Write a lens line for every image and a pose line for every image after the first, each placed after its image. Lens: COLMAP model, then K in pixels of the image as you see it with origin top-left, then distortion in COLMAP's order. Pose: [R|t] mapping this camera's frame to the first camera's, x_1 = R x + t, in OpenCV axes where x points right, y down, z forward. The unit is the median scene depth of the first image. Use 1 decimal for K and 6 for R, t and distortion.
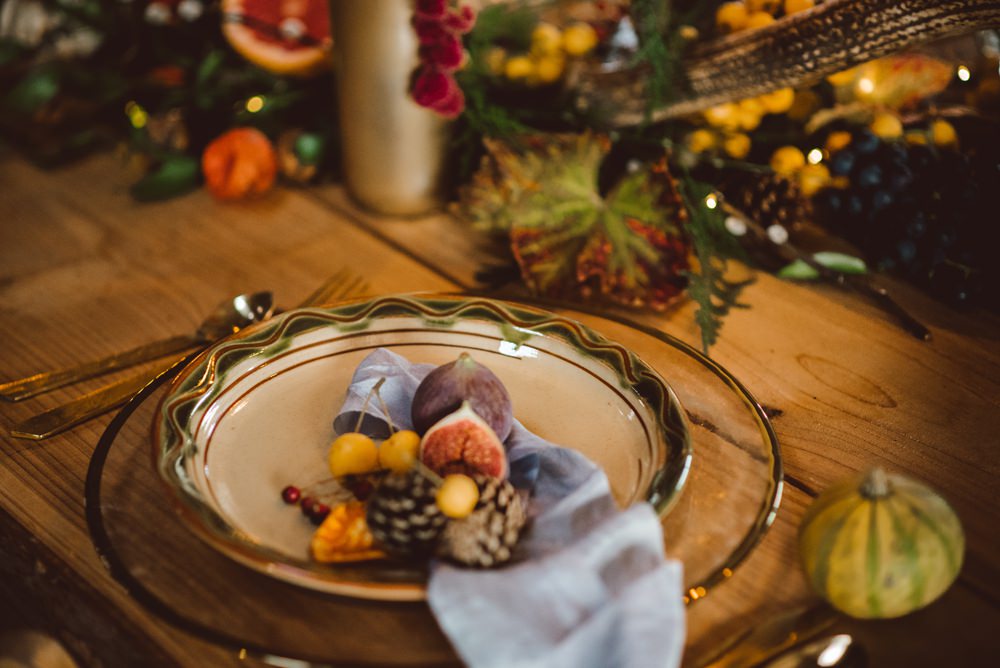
lens RADIAL K [[2435.9, 0, 500.0], [0, 2435.9, 334.0], [0, 0, 1]] dist [0.032728, 0.540113]
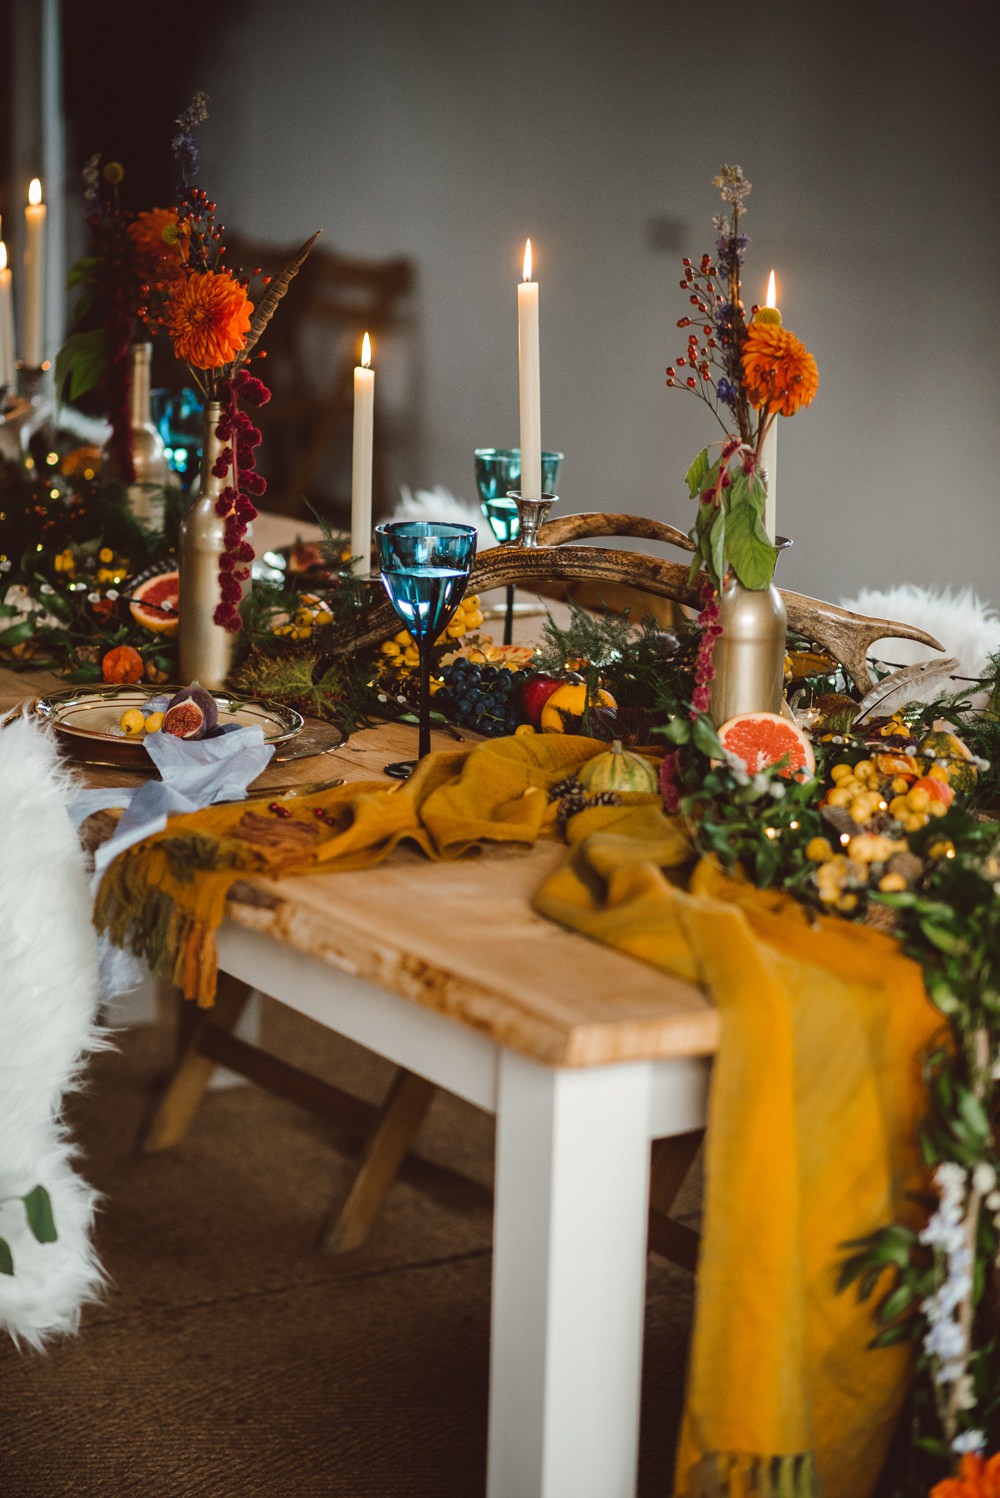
lens RADIAL K [[3649.0, 0, 500.0], [0, 3649.0, 749.0], [0, 0, 1]] dist [0.032728, 0.540113]
pose [[0.990494, 0.073909, -0.116014, 0.496785], [-0.108554, 0.937985, -0.329241, 0.866296], [0.084486, 0.338705, 0.937092, -1.500529]]
